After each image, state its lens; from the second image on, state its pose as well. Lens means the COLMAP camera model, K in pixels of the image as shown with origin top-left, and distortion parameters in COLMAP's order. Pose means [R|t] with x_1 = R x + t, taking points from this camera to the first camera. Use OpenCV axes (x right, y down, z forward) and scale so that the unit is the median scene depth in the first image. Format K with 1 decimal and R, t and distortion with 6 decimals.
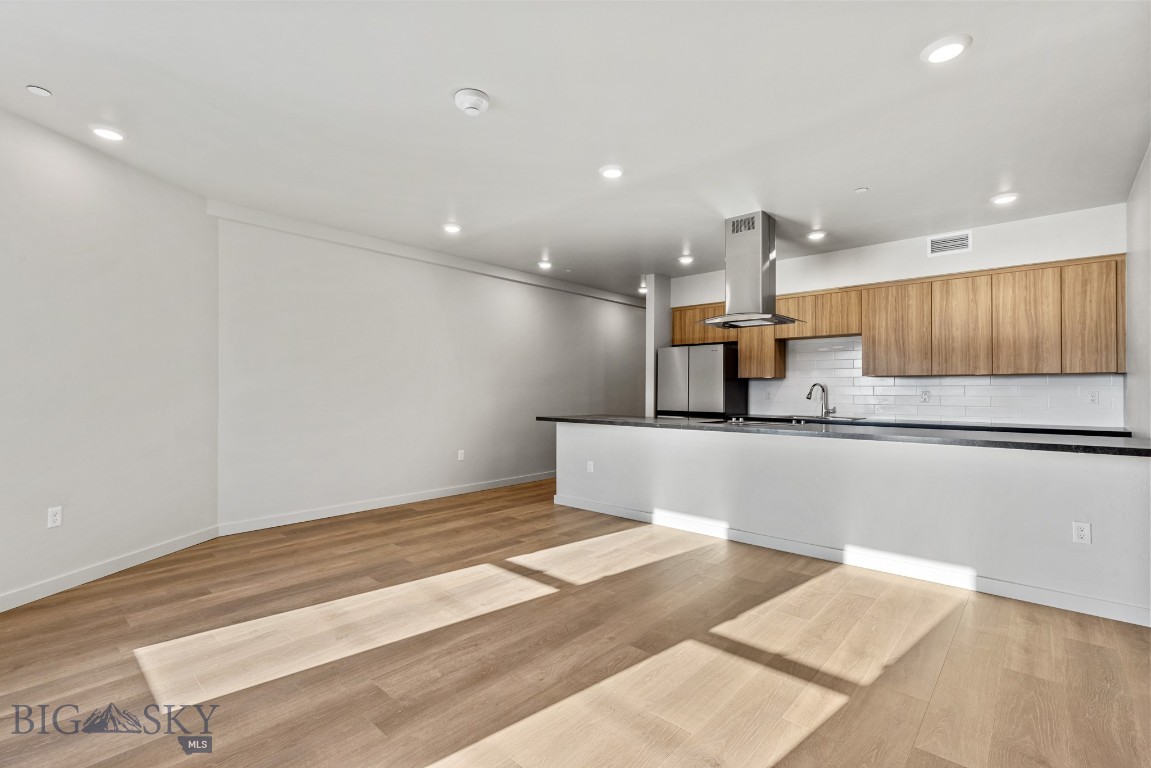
lens RADIAL K [[524.7, 0, 579.9], [0, 524.7, 384.2], [0, 0, 1]] dist [-0.001324, 0.000564]
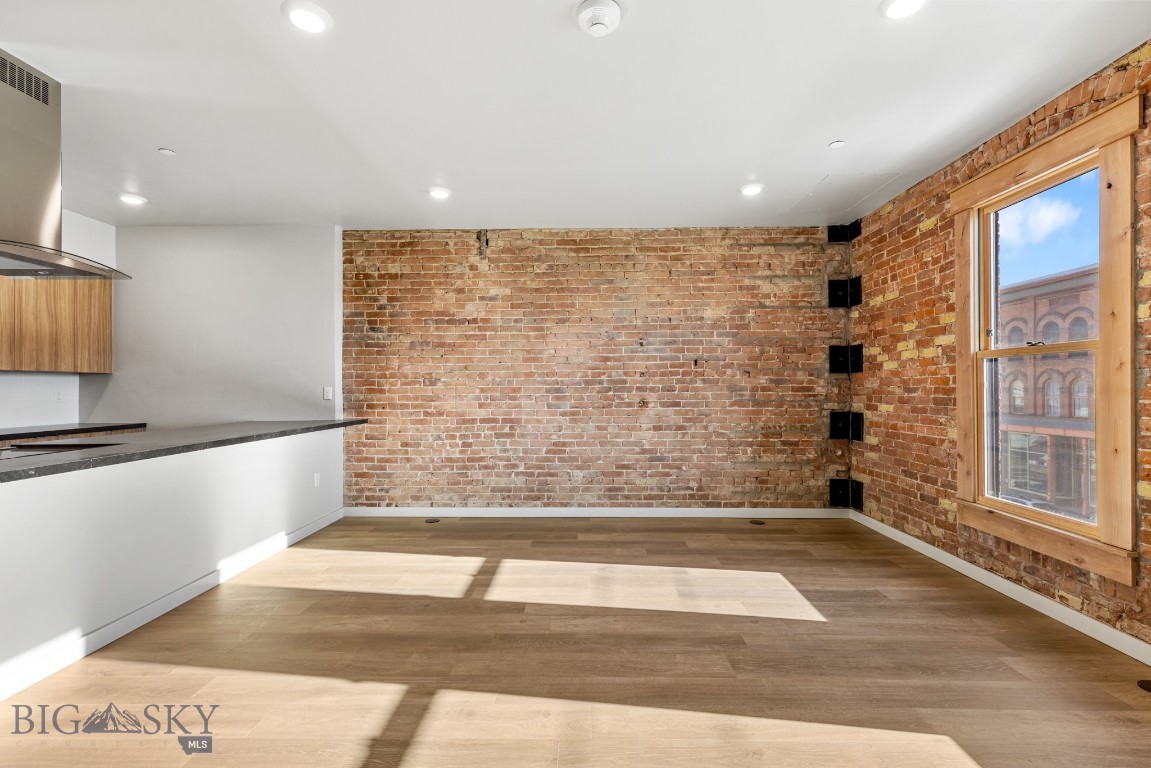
lens RADIAL K [[524.7, 0, 578.5], [0, 524.7, 386.8], [0, 0, 1]] dist [-0.001324, 0.000564]
pose [[-0.664767, 0.001091, 0.747050, -0.644415], [-0.005483, 0.999965, -0.006339, 0.010597], [-0.747031, -0.008310, -0.664737, 1.291326]]
